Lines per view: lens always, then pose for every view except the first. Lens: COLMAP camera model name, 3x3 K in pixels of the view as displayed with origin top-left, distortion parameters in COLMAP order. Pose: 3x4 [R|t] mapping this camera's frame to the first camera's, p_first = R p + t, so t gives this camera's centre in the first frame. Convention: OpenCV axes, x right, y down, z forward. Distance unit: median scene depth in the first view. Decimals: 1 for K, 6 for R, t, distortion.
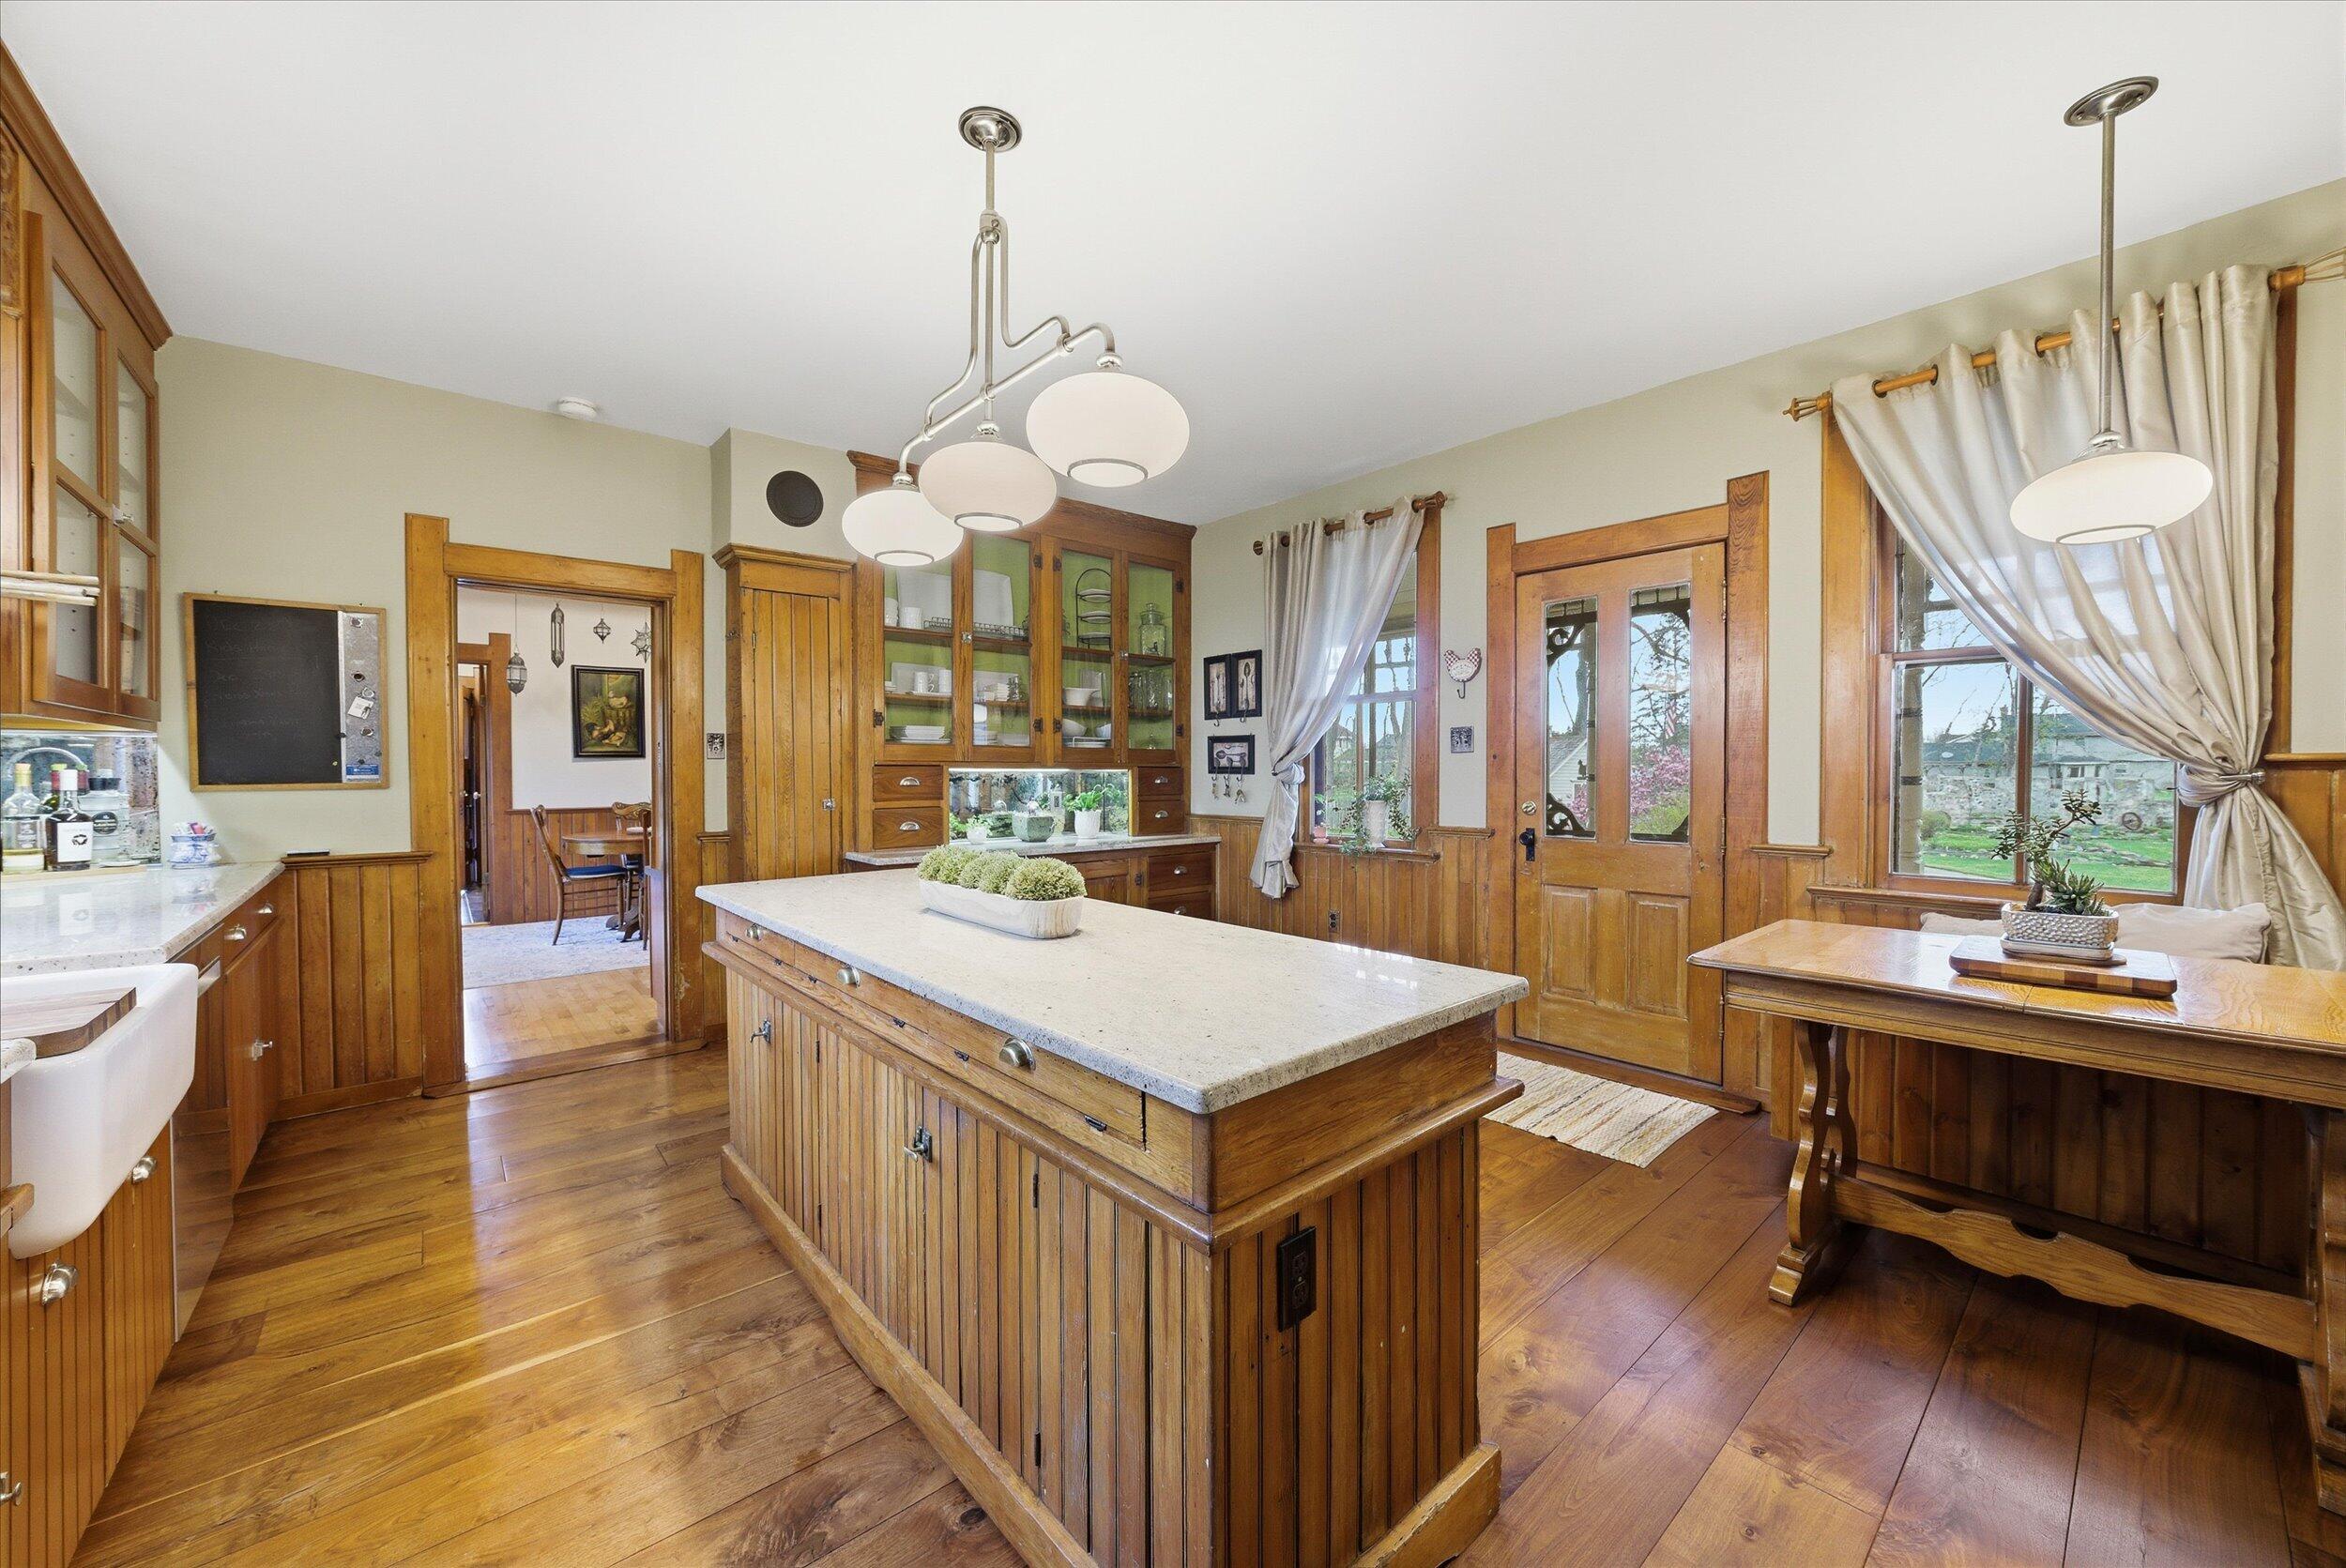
lens RADIAL K [[902.5, 0, 1173.0], [0, 902.5, 784.0], [0, 0, 1]] dist [-0.033095, -0.000072]
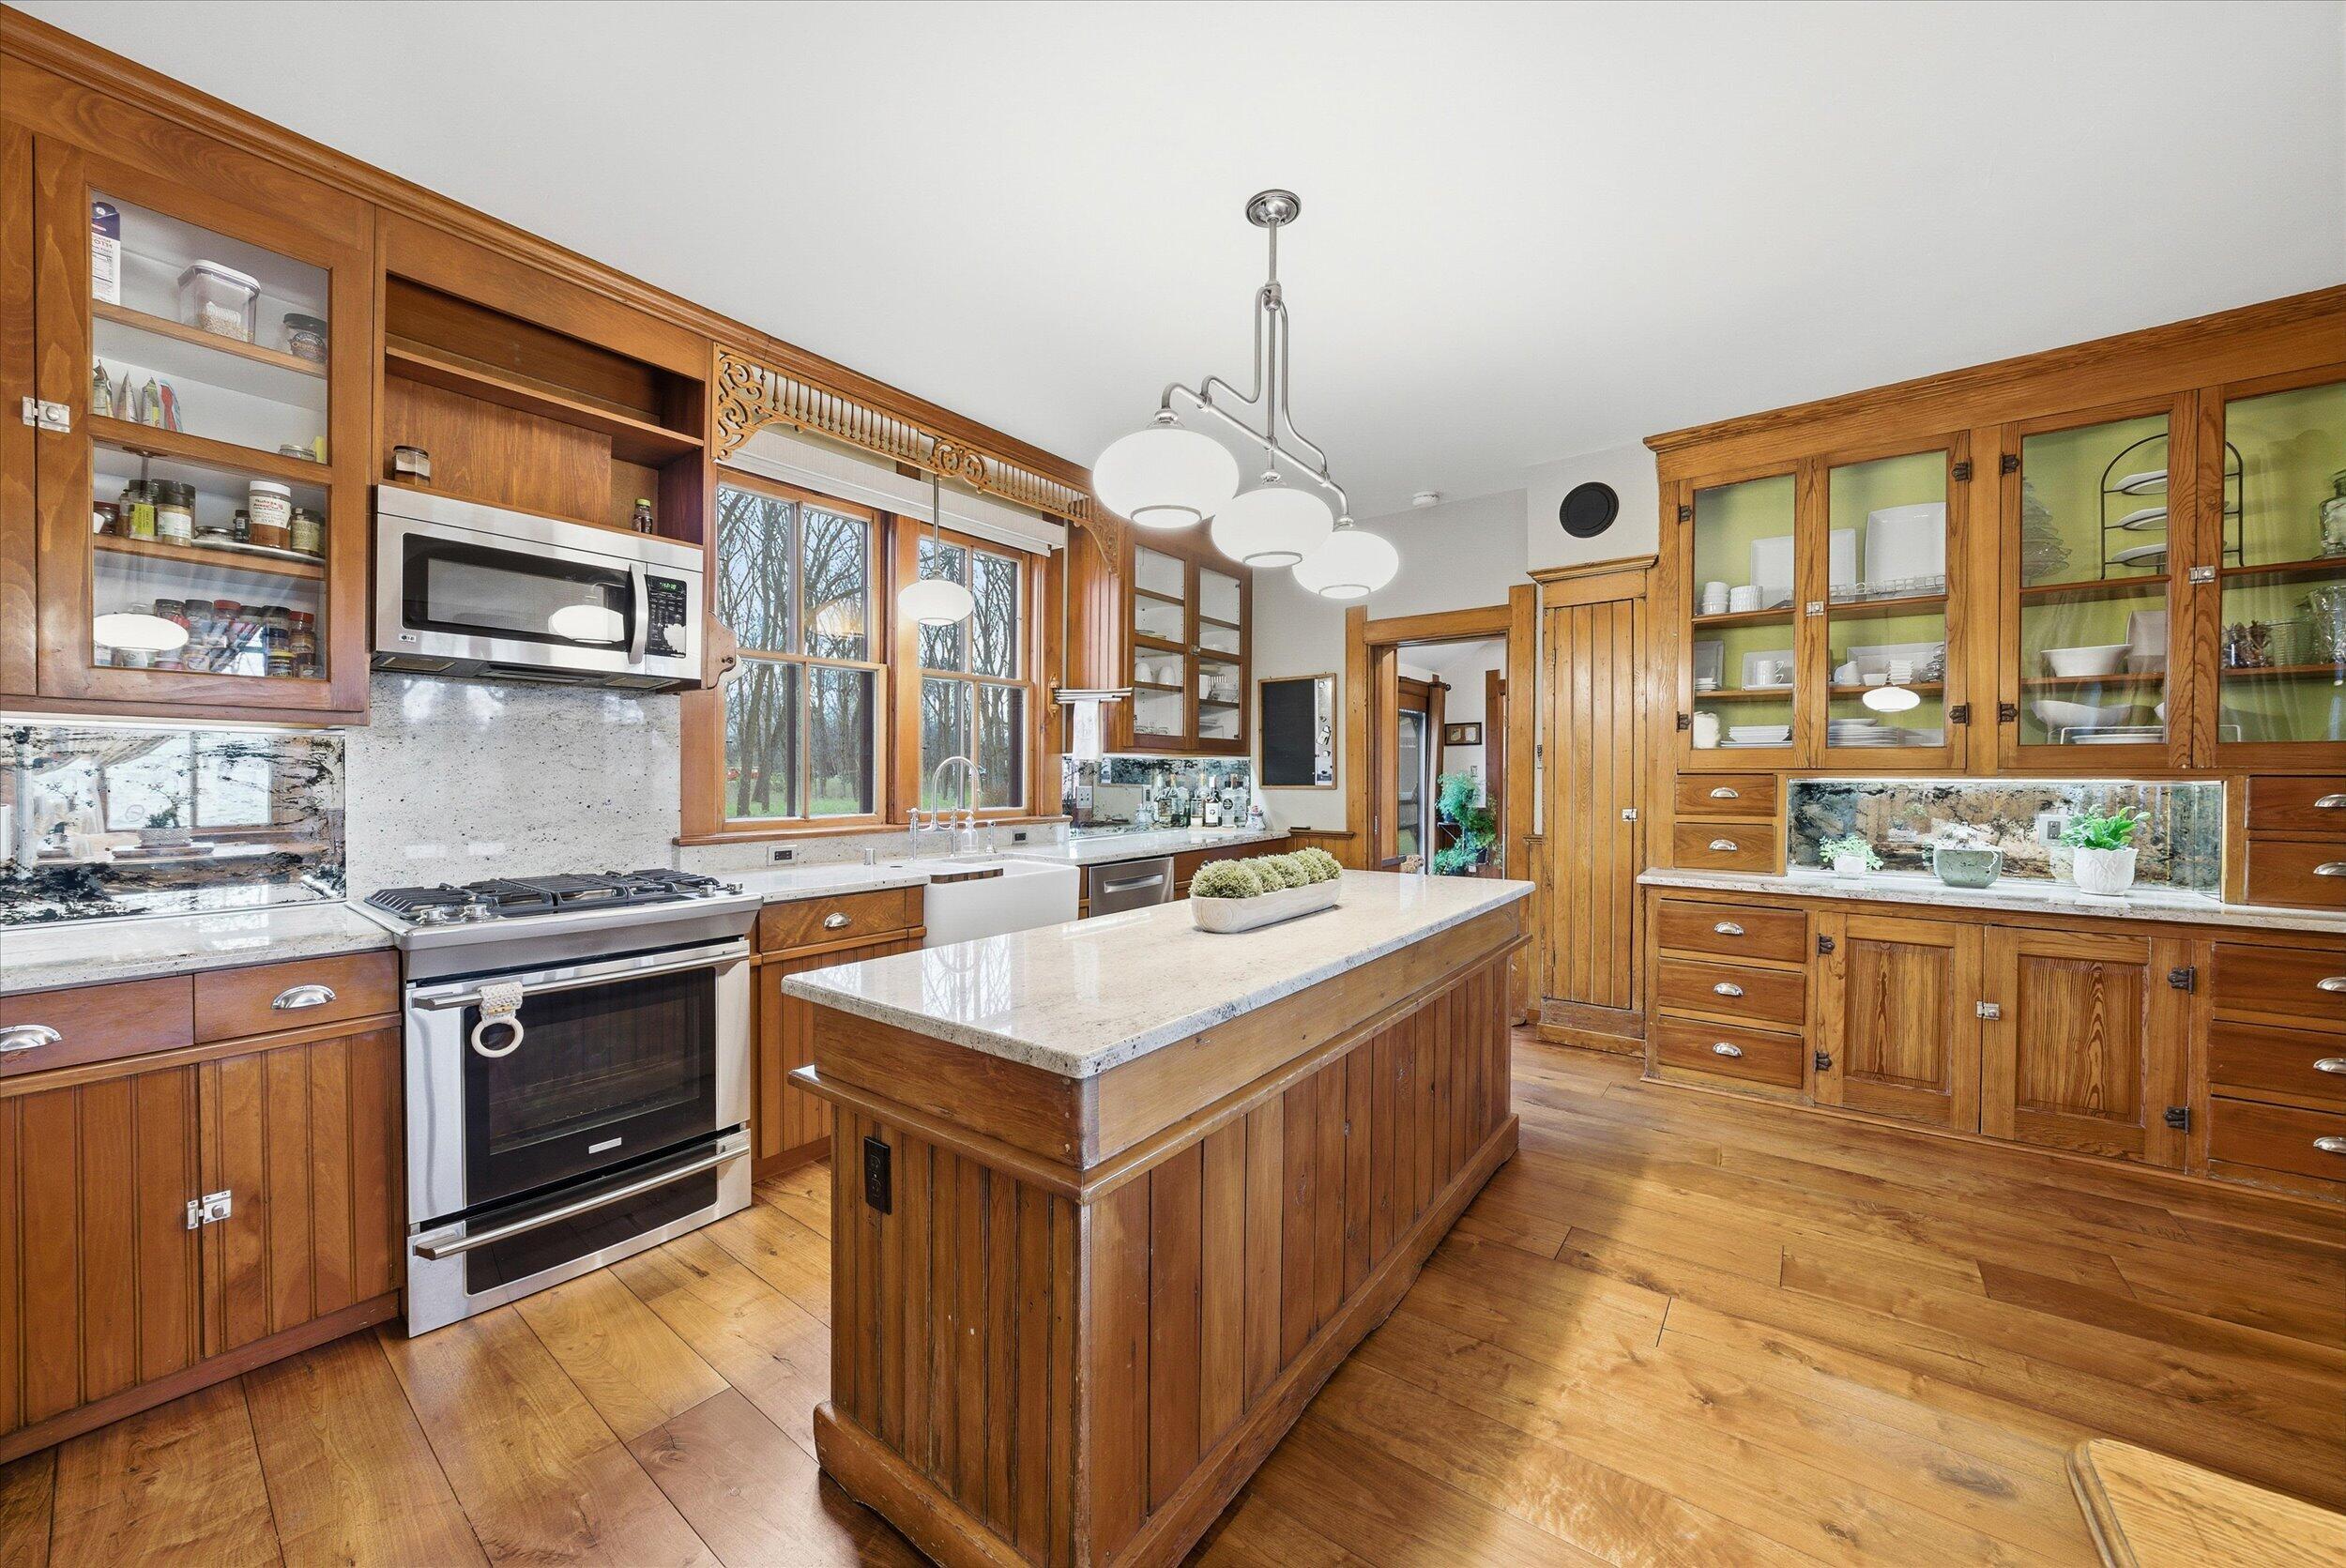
lens RADIAL K [[856.7, 0, 1173.0], [0, 856.7, 784.0], [0, 0, 1]] dist [-0.000727, -0.000069]
pose [[0.198543, 0.009736, -0.980044, 0.427969], [-0.017724, 0.999823, 0.006342, -0.007528], [0.979932, 0.016111, 0.198680, 0.348388]]
